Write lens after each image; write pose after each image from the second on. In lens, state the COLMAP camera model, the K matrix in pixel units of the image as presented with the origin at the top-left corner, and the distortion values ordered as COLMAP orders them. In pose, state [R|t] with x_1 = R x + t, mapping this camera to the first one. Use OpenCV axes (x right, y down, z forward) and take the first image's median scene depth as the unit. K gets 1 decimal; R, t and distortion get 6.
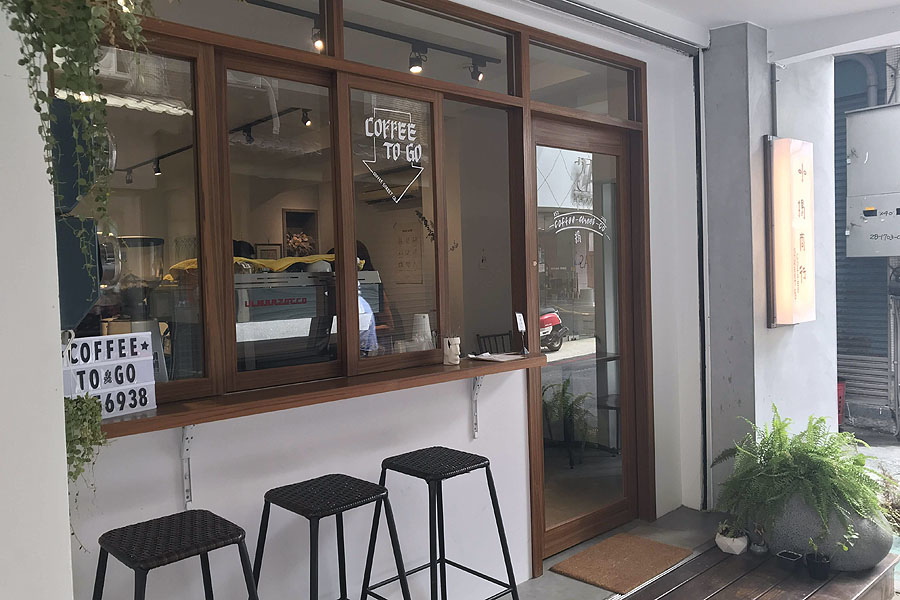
lens RADIAL K [[731.0, 0, 451.7], [0, 731.0, 291.0], [0, 0, 1]] dist [0.006634, -0.002109]
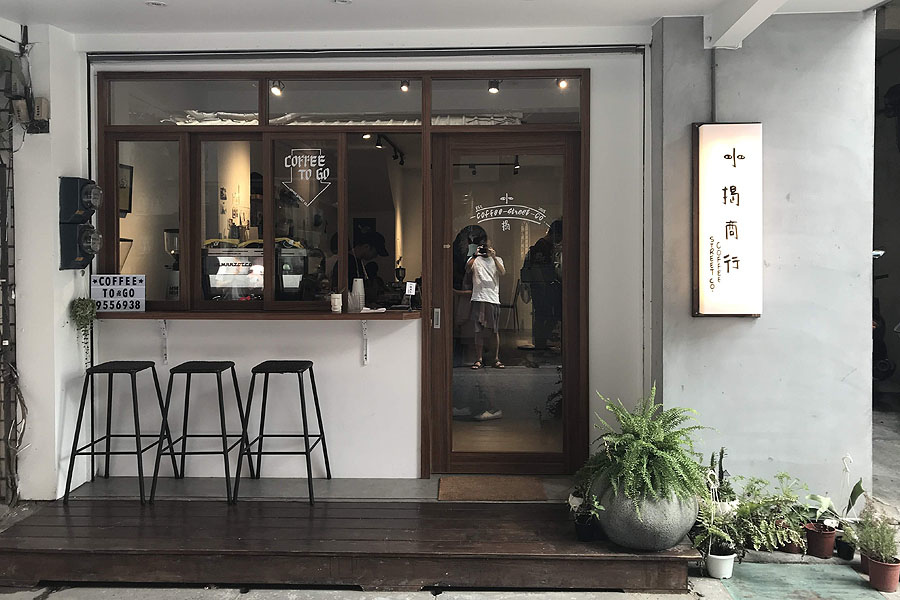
lens RADIAL K [[721.2, 0, 450.1], [0, 721.2, 262.2], [0, 0, 1]] dist [-0.000323, -0.000769]
pose [[0.713853, 0.037383, -0.699297, 1.263037], [-0.039940, 0.999122, 0.012640, -0.031891], [0.699156, 0.018907, 0.714720, 0.095663]]
